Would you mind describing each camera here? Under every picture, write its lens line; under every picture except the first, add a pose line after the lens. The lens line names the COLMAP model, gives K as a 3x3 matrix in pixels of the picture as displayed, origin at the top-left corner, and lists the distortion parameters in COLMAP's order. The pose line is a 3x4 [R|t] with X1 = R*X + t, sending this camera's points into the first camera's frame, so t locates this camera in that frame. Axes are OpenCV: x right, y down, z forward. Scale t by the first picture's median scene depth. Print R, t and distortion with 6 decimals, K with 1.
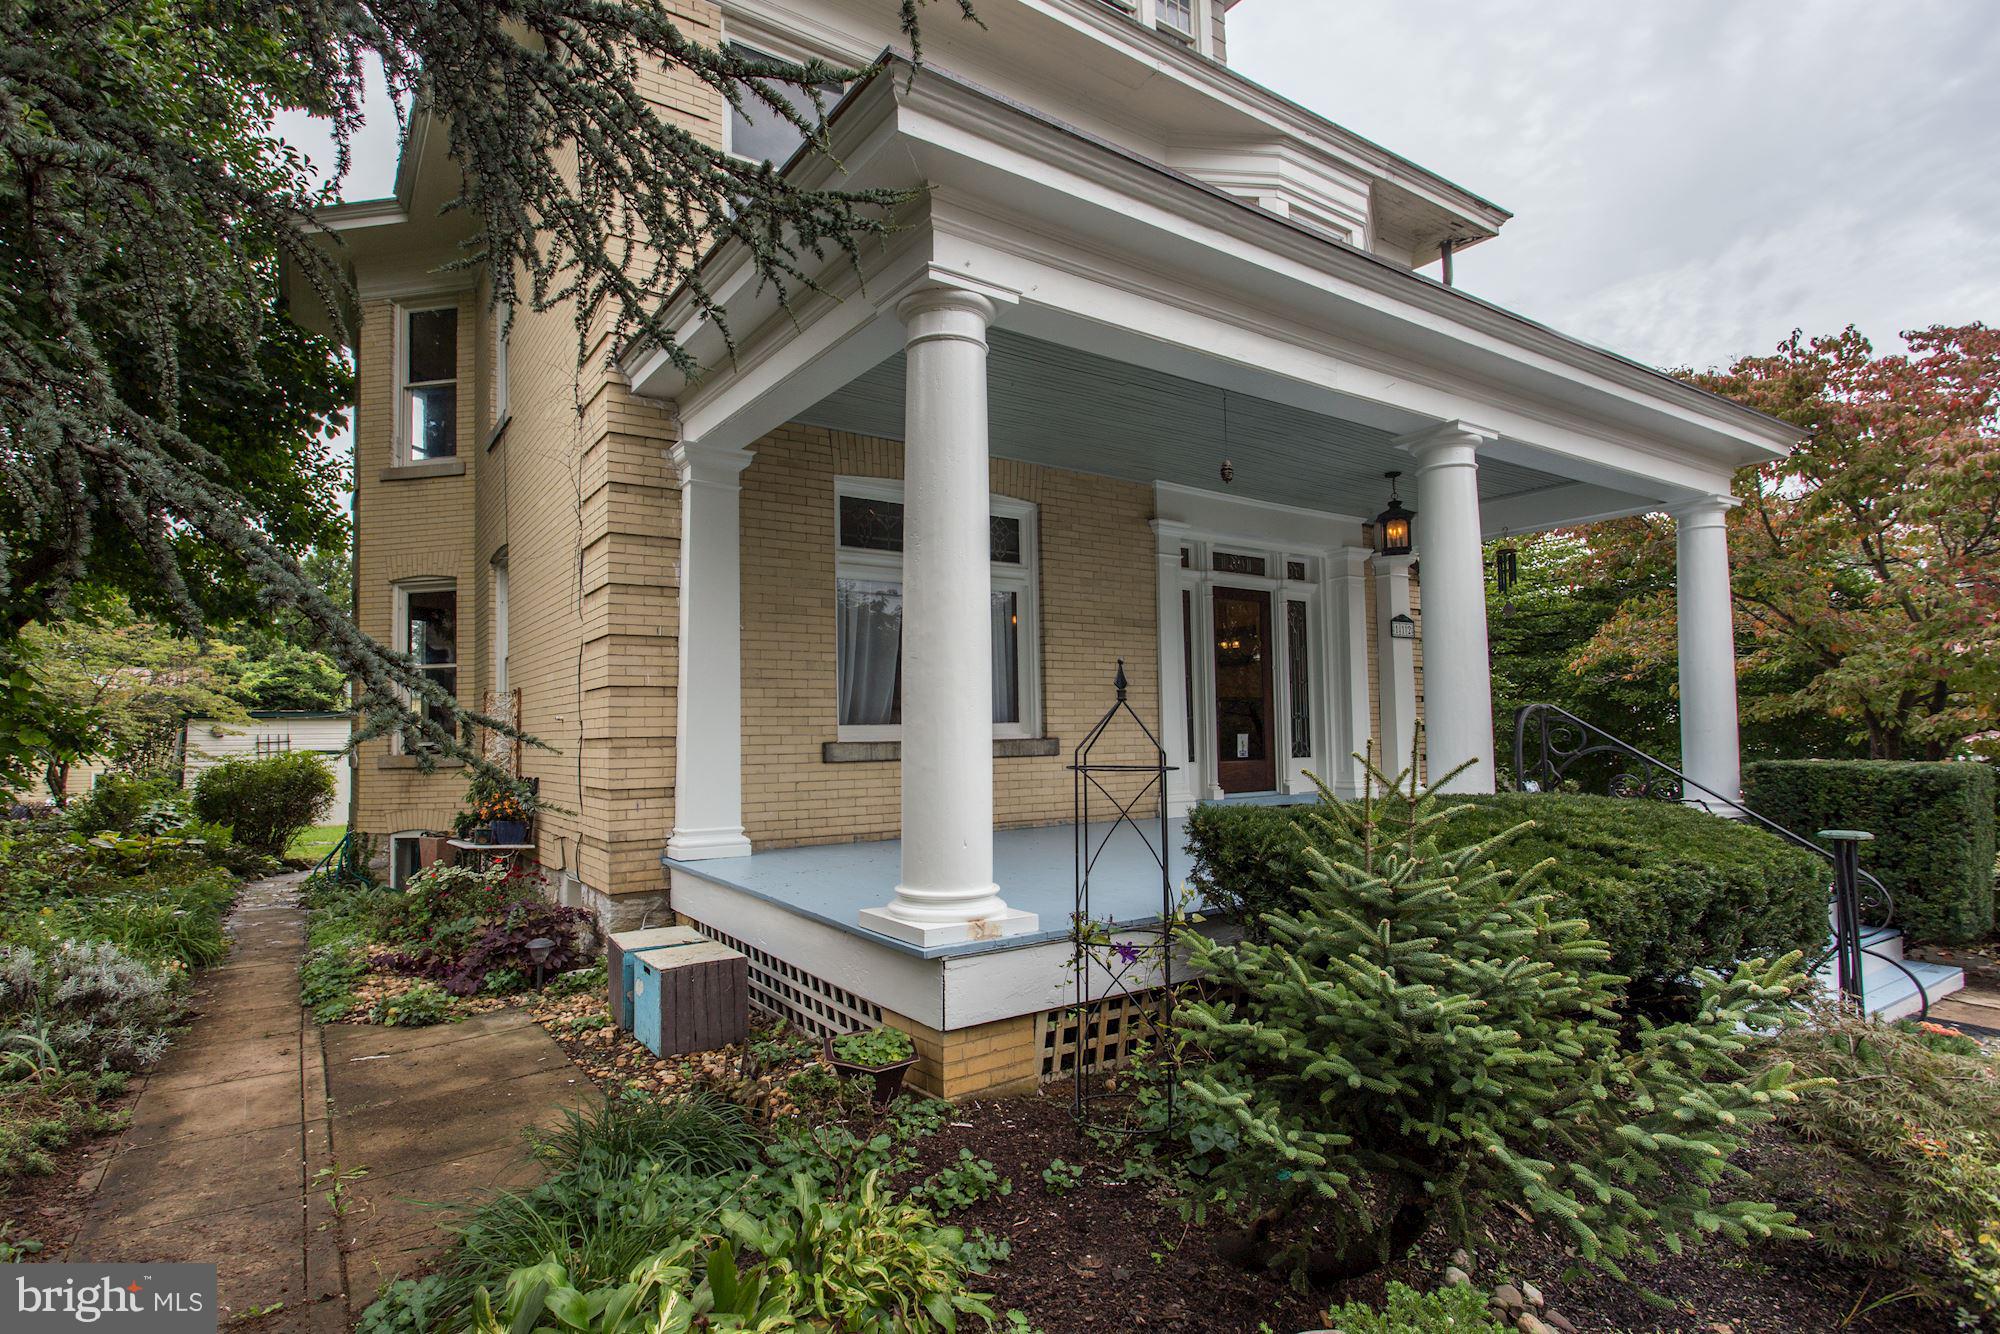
lens RADIAL K [[1011.6, 0, 1000.0], [0, 1011.6, 667.0], [0, 0, 1]] dist [0.000294, 0.000520]
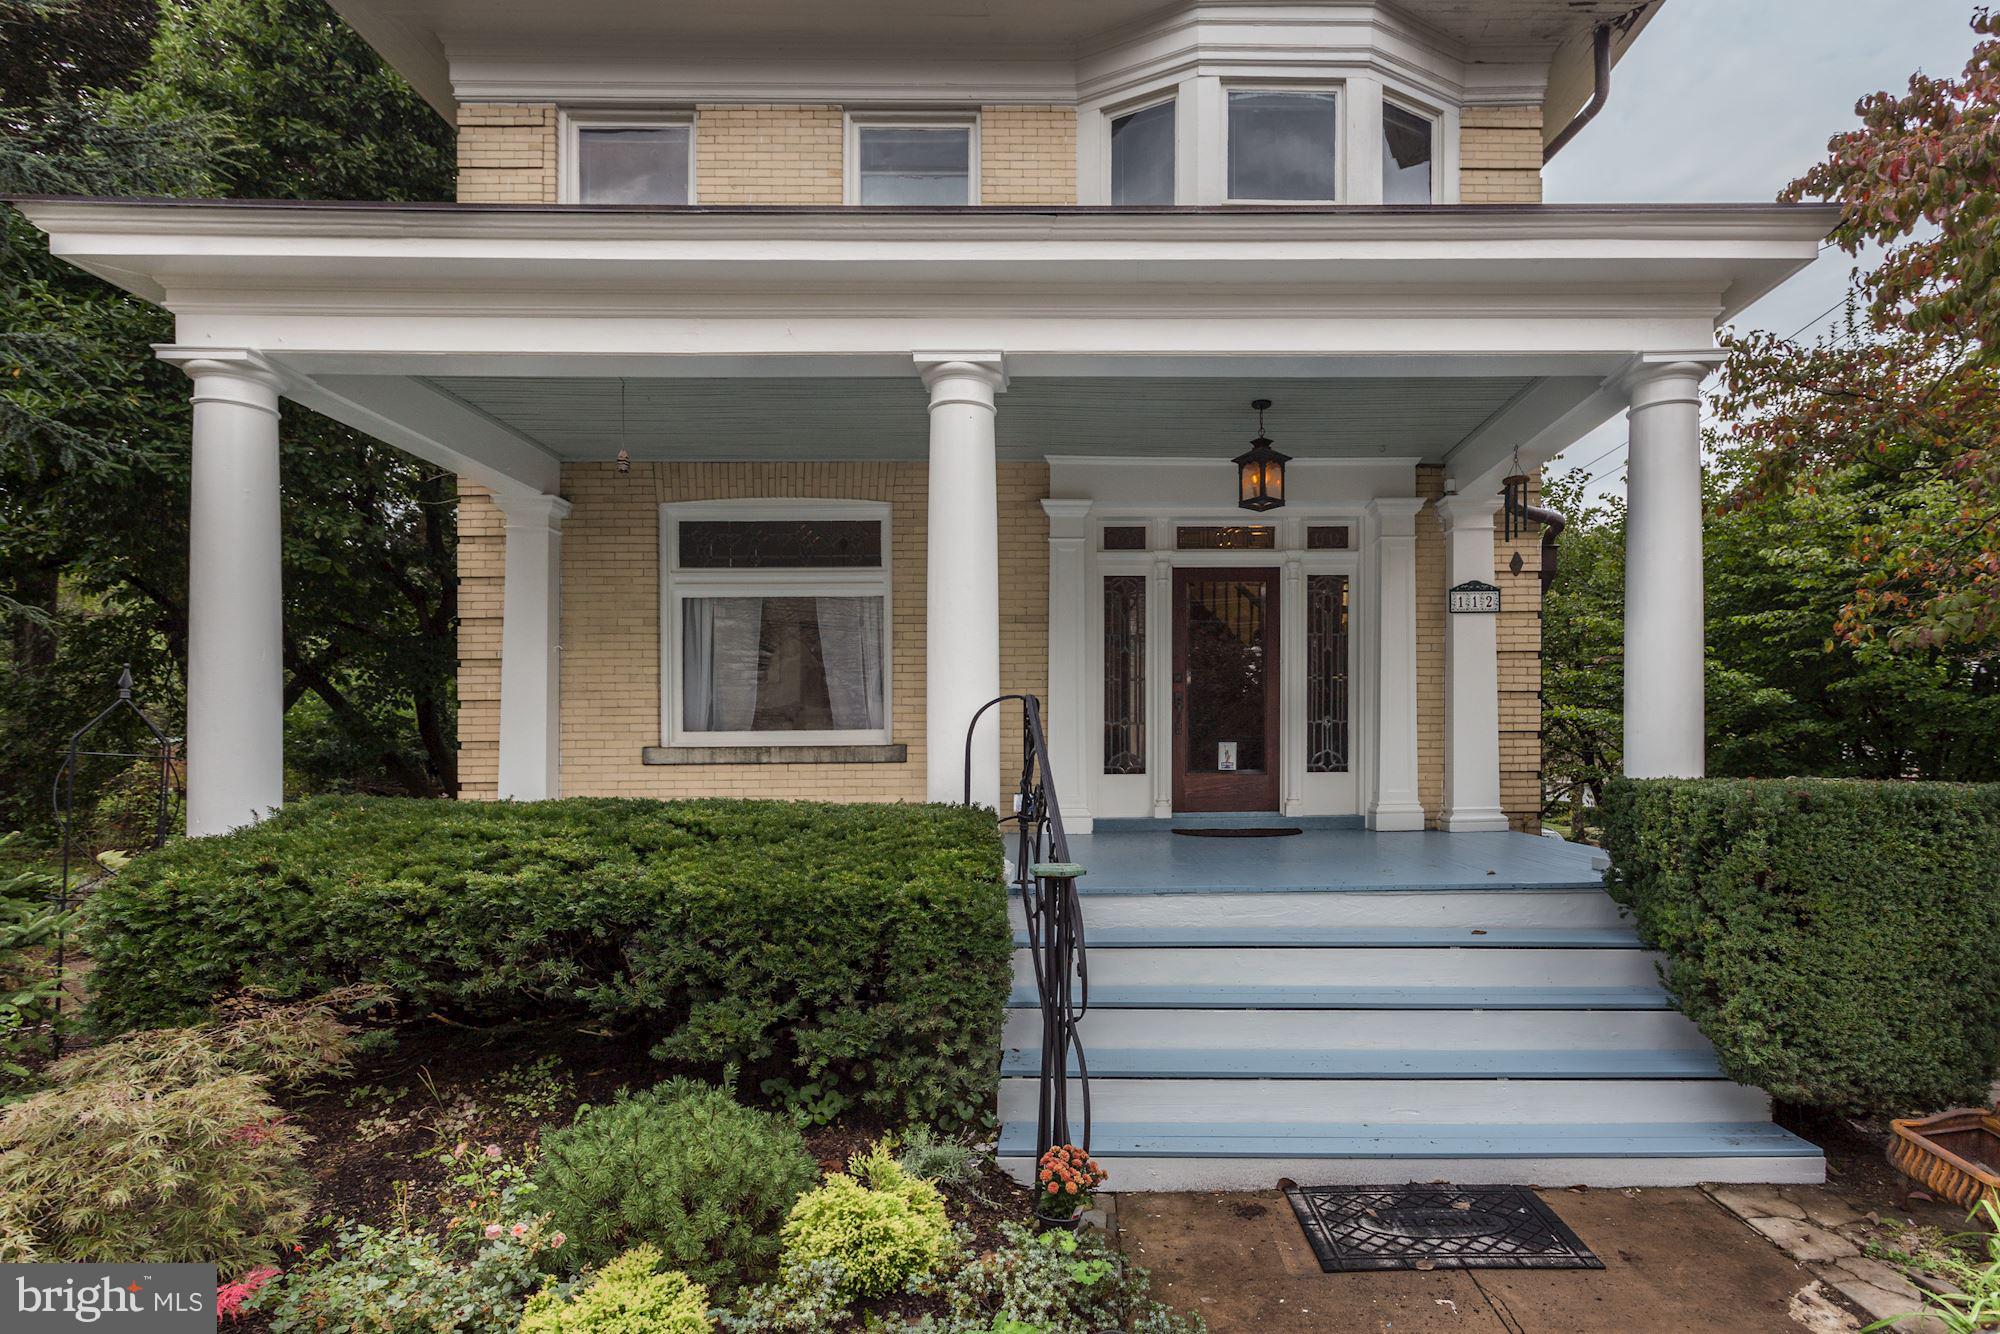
lens RADIAL K [[1029.1, 0, 999.7], [0, 1029.1, 729.6], [0, 0, 1]] dist [-0.000099, 0.000085]
pose [[0.830991, -0.004132, -0.556271, 0.586717], [0.031185, 0.998746, 0.039167, 0.017419], [0.555412, -0.049894, 0.830077, 0.204426]]
